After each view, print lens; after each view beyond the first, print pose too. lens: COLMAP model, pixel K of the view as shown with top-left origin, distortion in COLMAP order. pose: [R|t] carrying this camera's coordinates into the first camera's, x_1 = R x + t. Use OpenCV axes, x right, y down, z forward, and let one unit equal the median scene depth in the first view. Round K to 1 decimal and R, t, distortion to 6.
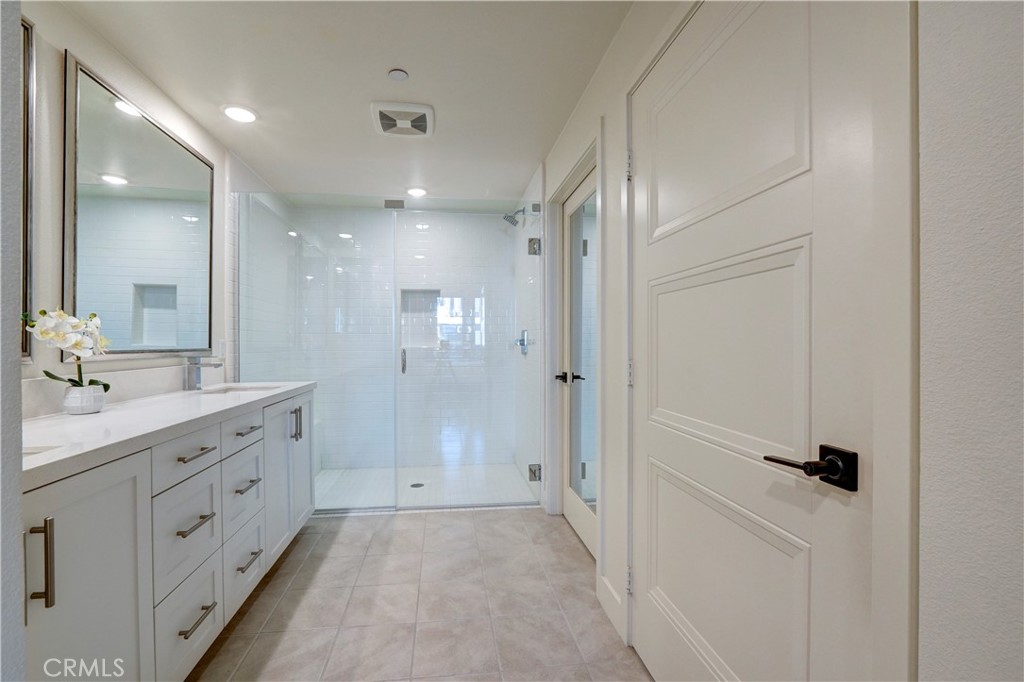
lens RADIAL K [[445.8, 0, 489.8], [0, 445.8, 342.8], [0, 0, 1]] dist [-0.001858, -0.000031]
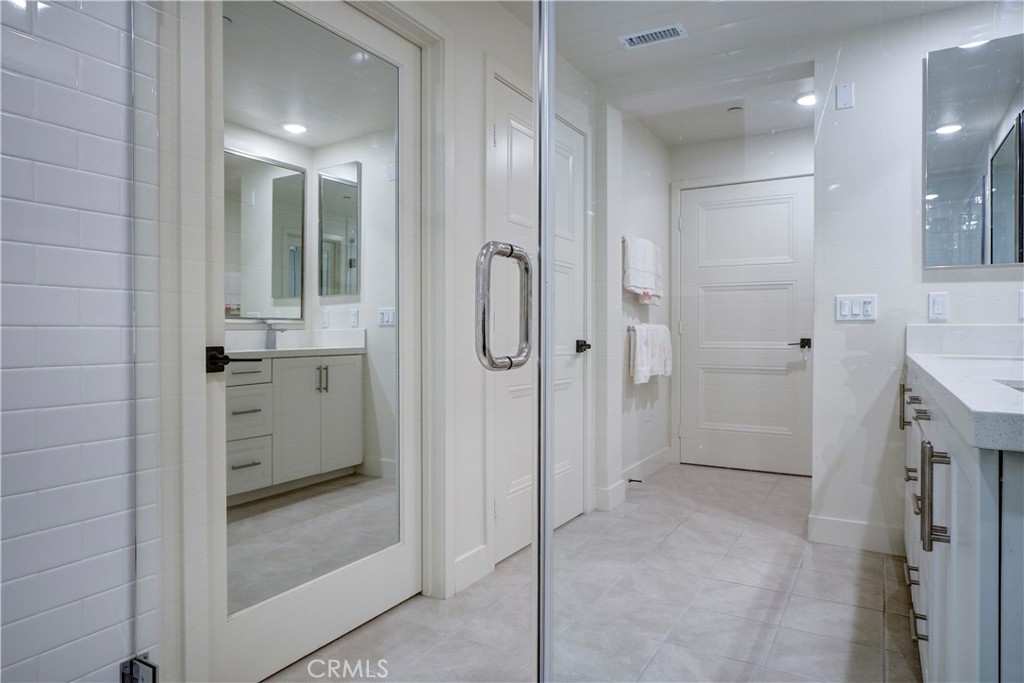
lens RADIAL K [[634.0, 0, 506.3], [0, 634.0, 331.1], [0, 0, 1]] dist [-0.017670, 0.005447]
pose [[-0.816585, 0.005345, 0.577200, -0.423366], [0.002148, 0.999978, -0.006221, 0.062346], [-0.577221, -0.003840, -0.816579, 1.499528]]
